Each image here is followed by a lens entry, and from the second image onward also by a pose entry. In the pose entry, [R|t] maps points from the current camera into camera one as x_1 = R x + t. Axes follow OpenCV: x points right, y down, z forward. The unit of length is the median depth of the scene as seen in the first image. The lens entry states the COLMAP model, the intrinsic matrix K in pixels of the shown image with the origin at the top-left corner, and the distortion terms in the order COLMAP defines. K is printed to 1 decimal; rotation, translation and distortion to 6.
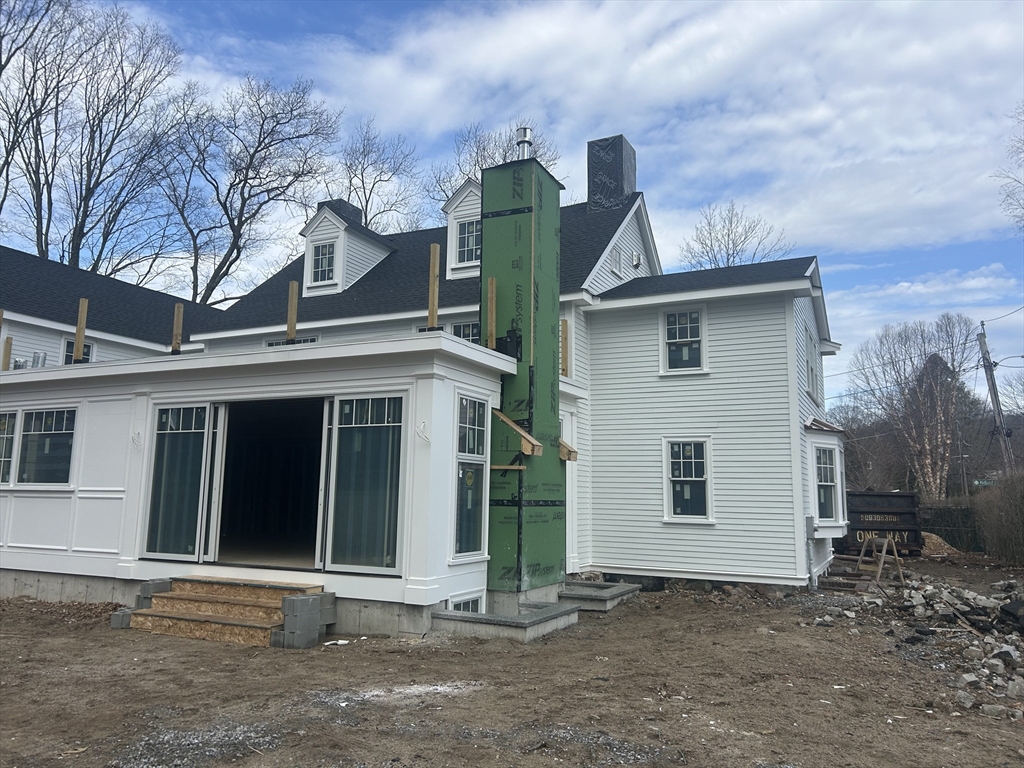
lens RADIAL K [[779.5, 0, 527.9], [0, 779.5, 408.7], [0, 0, 1]] dist [0.021920, -0.035790]
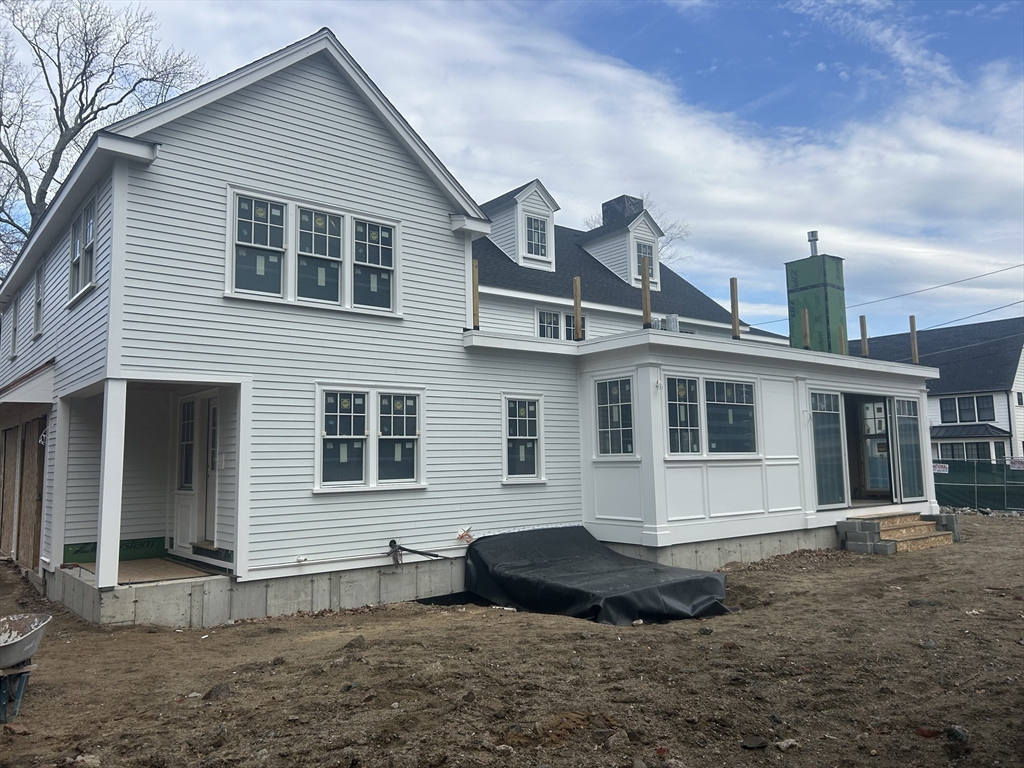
lens RADIAL K [[779.5, 0, 510.1], [0, 779.5, 379.0], [0, 0, 1]] dist [0.021920, -0.035790]
pose [[0.436839, 0.066711, 0.897062, -1.693415], [-0.091090, 0.995401, -0.029667, 0.056000], [-0.894916, -0.068754, 0.440907, 0.817175]]
